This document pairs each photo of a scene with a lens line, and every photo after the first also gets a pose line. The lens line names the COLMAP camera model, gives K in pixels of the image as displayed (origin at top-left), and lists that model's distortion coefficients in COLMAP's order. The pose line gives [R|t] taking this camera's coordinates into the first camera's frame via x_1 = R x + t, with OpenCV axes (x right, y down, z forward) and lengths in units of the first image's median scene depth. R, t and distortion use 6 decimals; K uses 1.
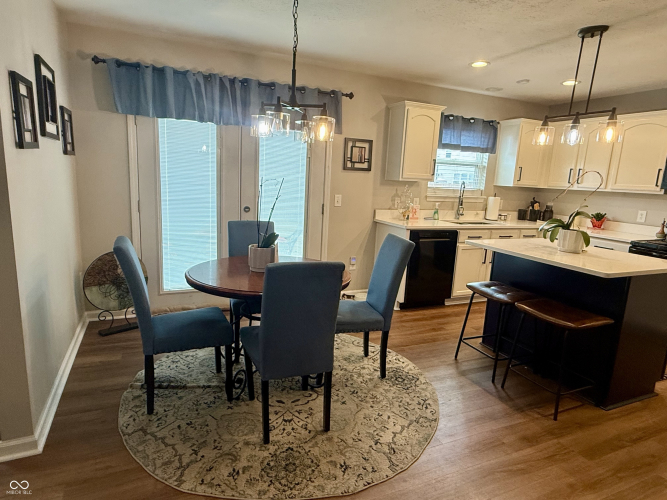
lens RADIAL K [[408.1, 0, 332.9], [0, 408.1, 253.3], [0, 0, 1]] dist [0.000029, 0.000018]
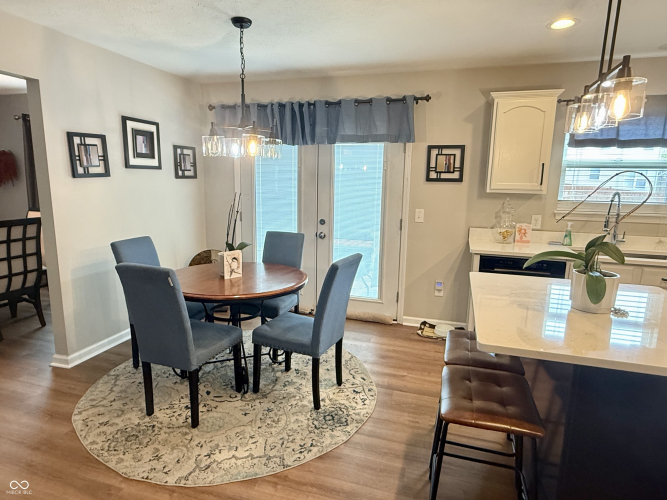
lens RADIAL K [[408.1, 0, 332.9], [0, 408.1, 253.3], [0, 0, 1]] dist [0.000029, 0.000018]
pose [[0.739537, 0.083833, -0.667875, 0.663674], [-0.106047, 0.994334, 0.007385, -0.047063], [0.664710, 0.065364, 0.744237, 0.294698]]
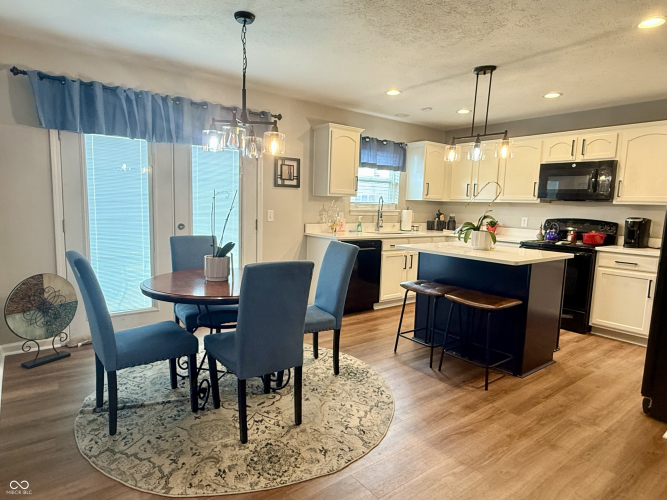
lens RADIAL K [[408.1, 0, 332.9], [0, 408.1, 253.3], [0, 0, 1]] dist [0.000029, 0.000018]
pose [[0.971827, -0.049551, 0.230427, -0.107109], [0.062618, 0.996797, -0.049737, 0.037010], [-0.227224, 0.062765, 0.971818, -0.052537]]
